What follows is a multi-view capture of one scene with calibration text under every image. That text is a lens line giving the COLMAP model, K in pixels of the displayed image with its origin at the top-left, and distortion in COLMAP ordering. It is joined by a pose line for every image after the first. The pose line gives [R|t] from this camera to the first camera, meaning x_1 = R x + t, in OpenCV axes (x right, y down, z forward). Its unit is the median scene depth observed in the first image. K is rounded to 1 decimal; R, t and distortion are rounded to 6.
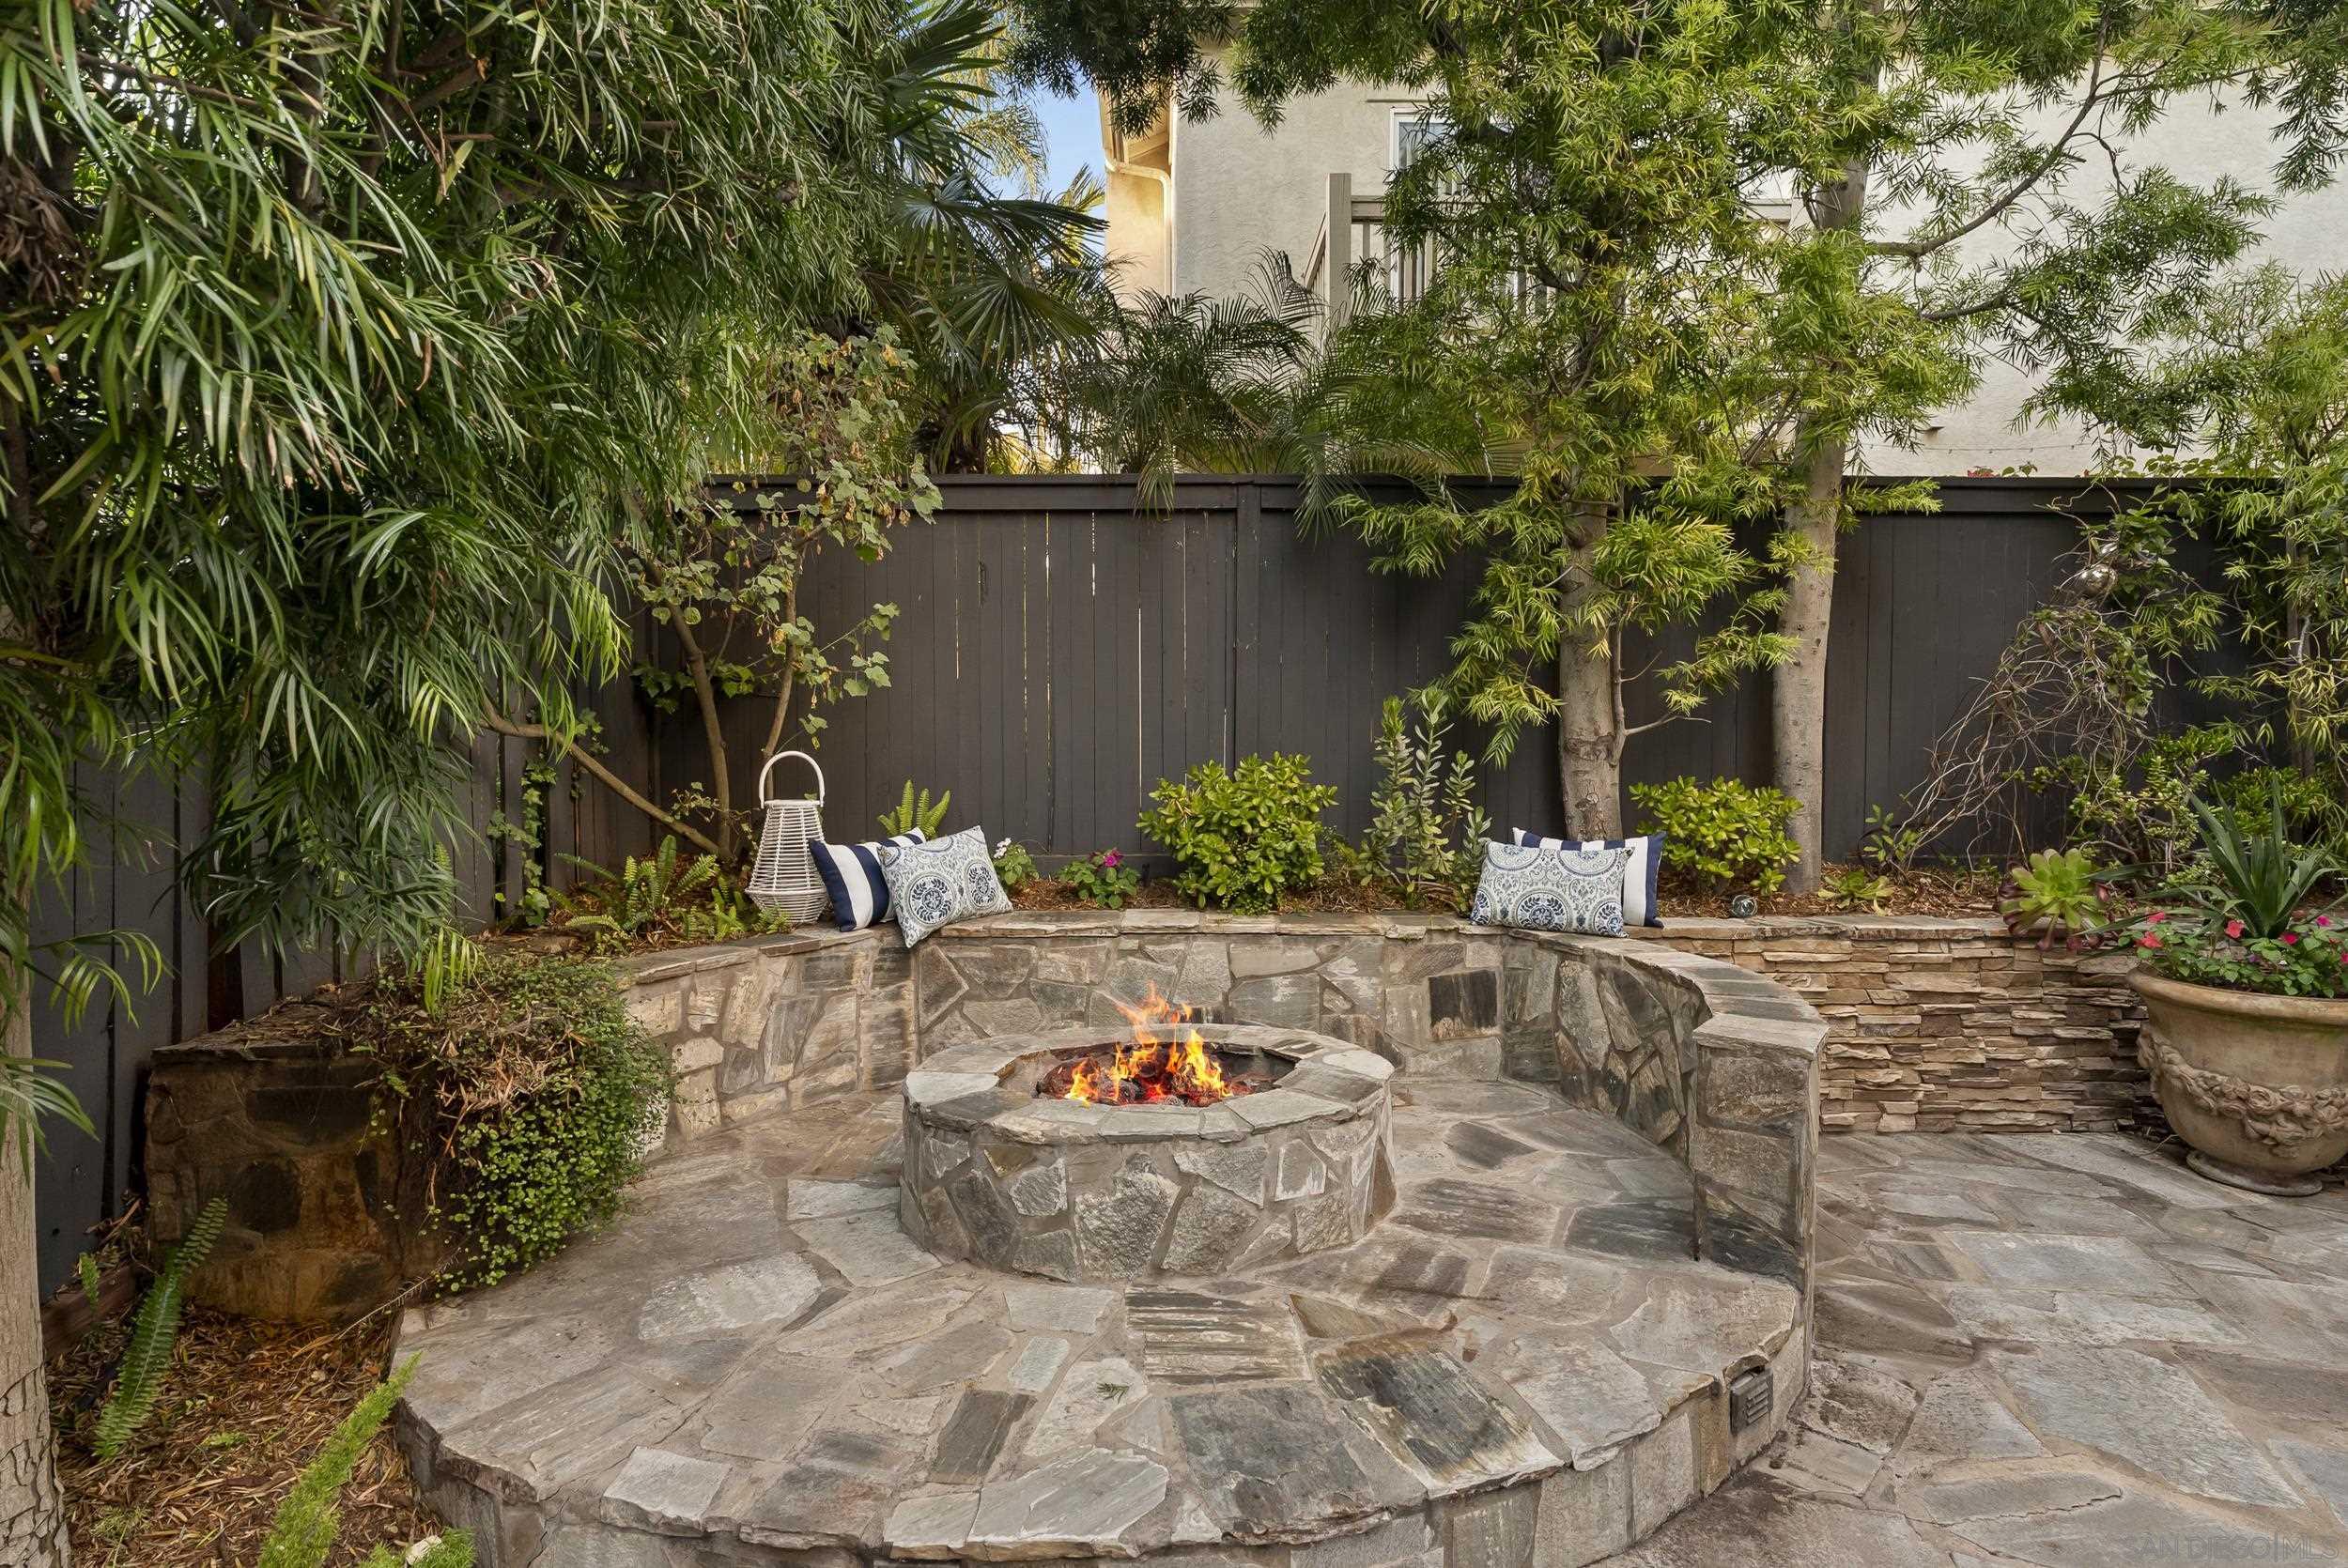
lens RADIAL K [[1145.8, 0, 1155.7], [0, 1145.8, 770.6], [0, 0, 1]] dist [0.001874, -0.000048]
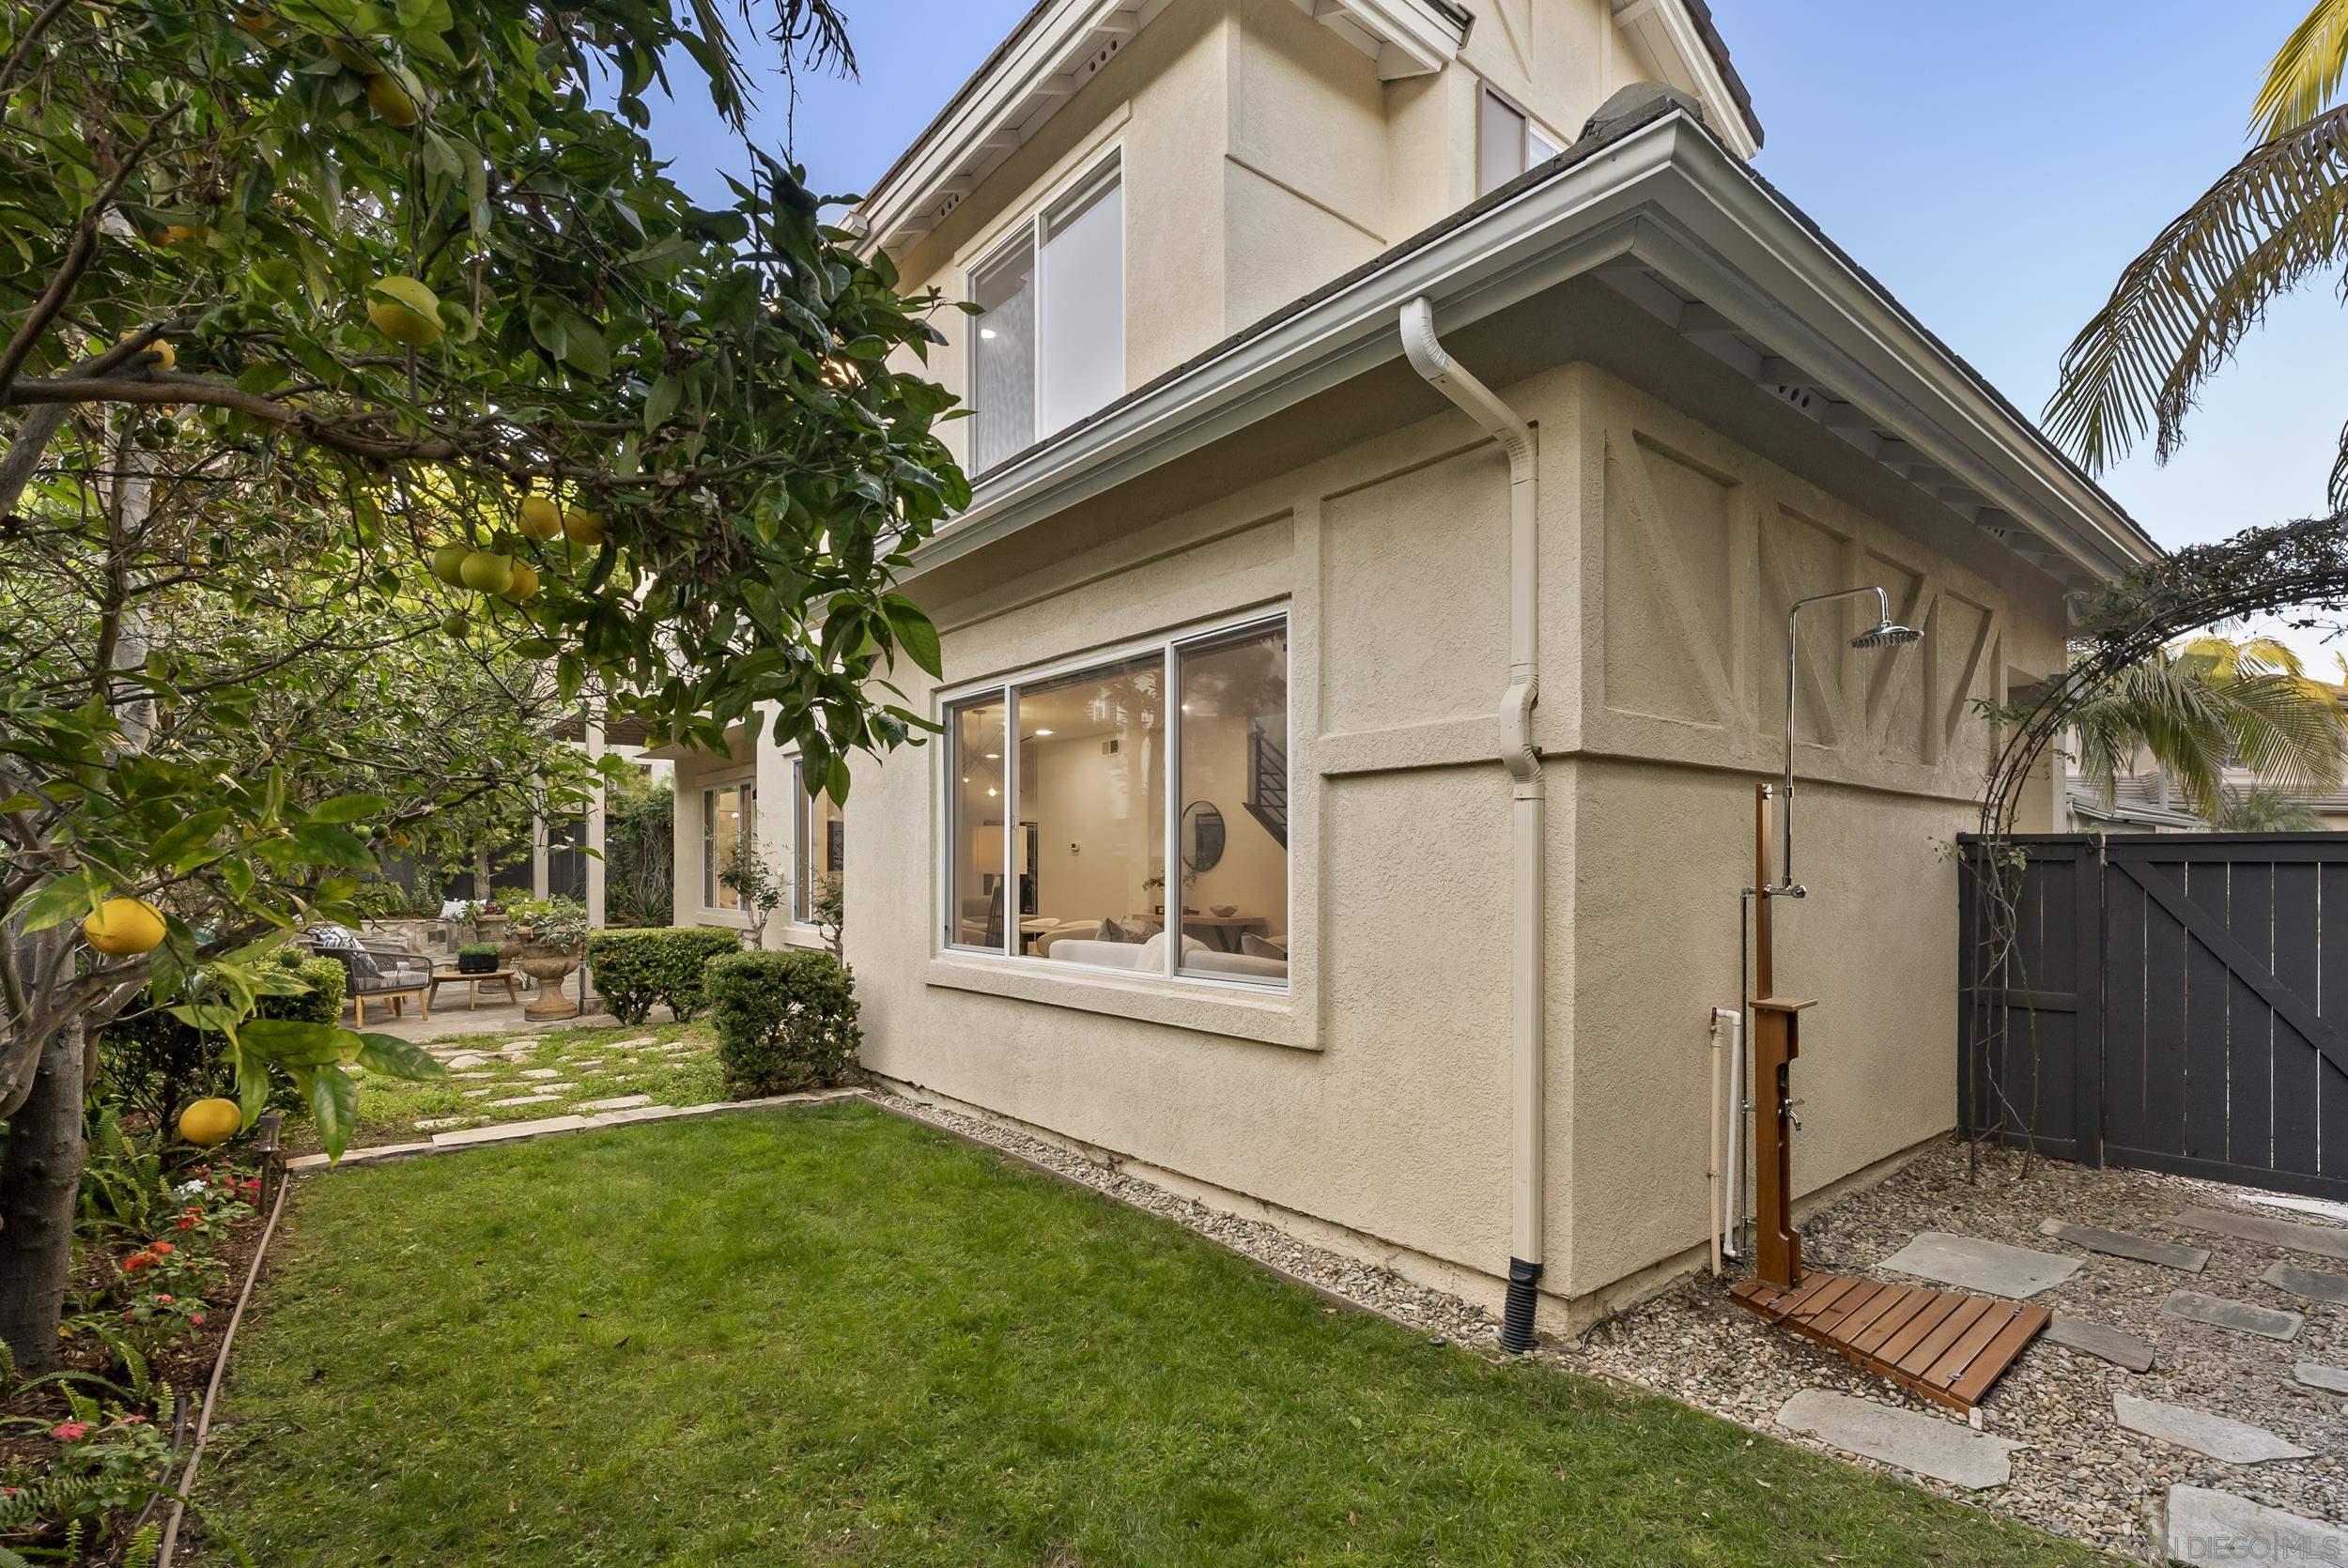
lens RADIAL K [[1078.9, 0, 1195.5], [0, 1078.9, 870.5], [0, 0, 1]] dist [-0.009439, 0.000631]
pose [[0.752901, -0.000654, 0.658133, -0.255921], [0.015014, 0.999756, -0.016182, 0.055274], [-0.657962, 0.022065, 0.752728, -4.044495]]
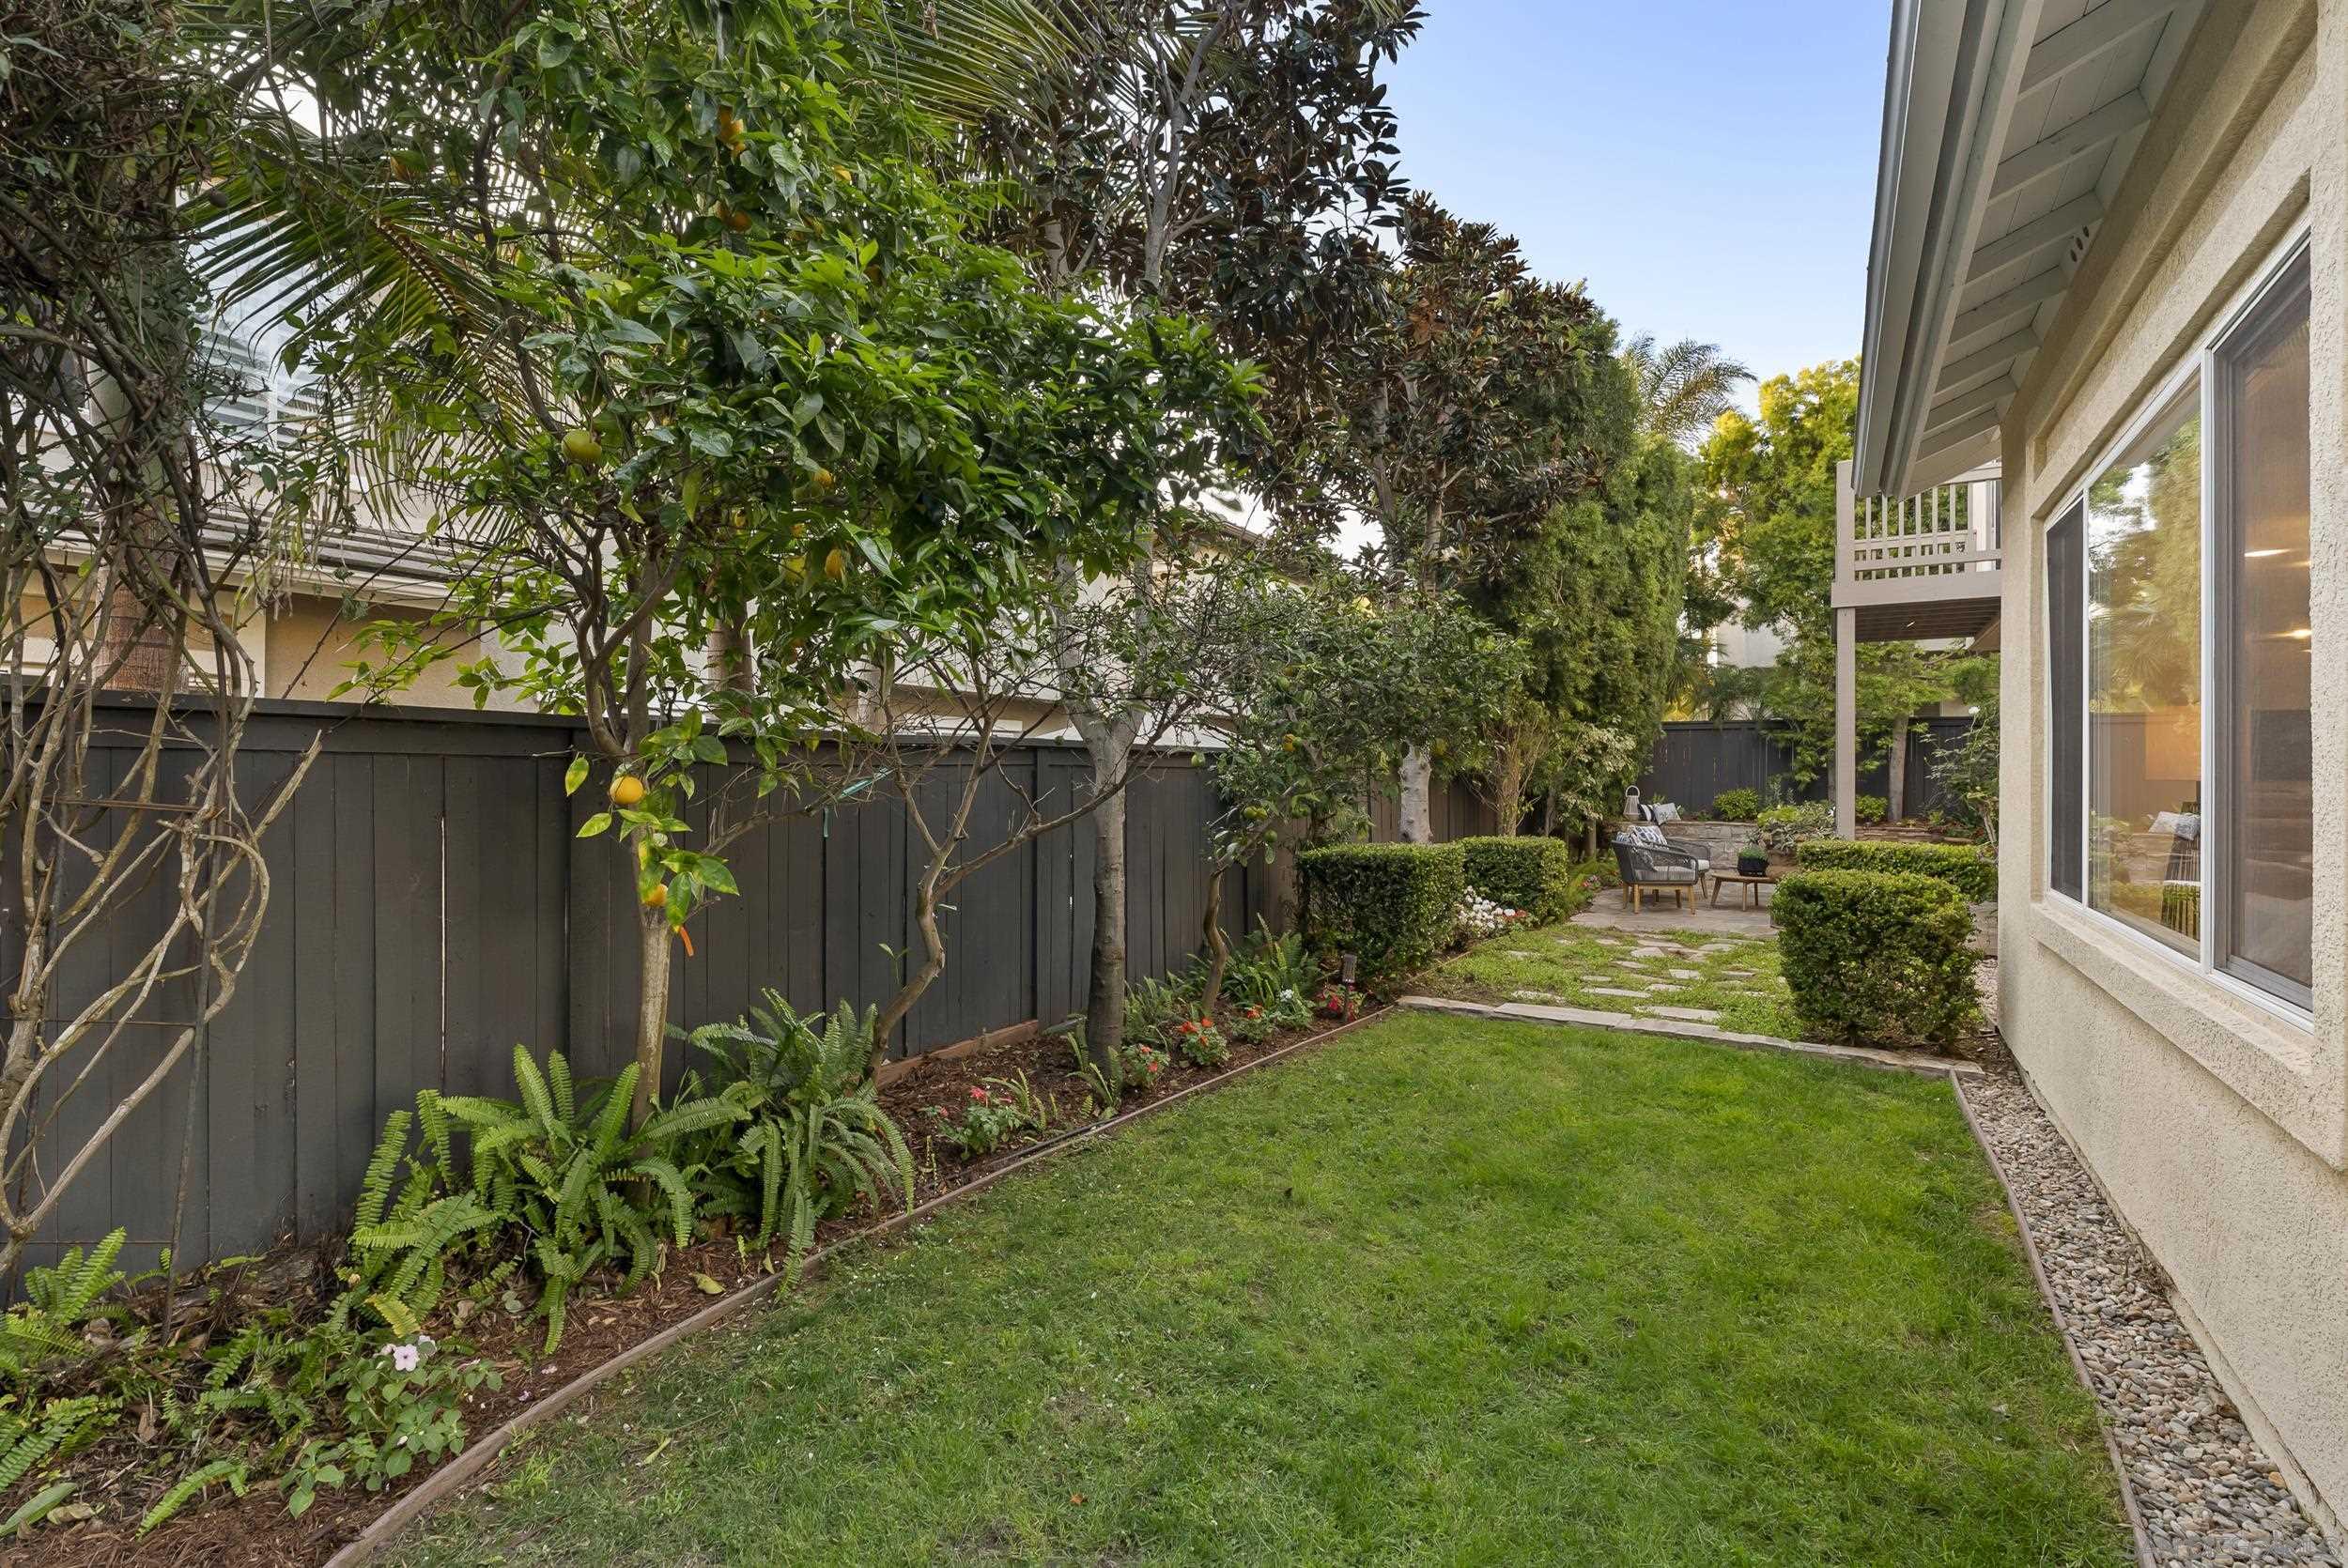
lens RADIAL K [[1078.9, 0, 1180.3], [0, 1078.9, 772.8], [0, 0, 1]] dist [-0.009439, 0.000631]
pose [[0.863995, 0.005725, -0.503467, 0.332342], [-0.019045, 0.999591, -0.021317, 0.063363], [0.503139, 0.028006, 0.863751, -3.975242]]
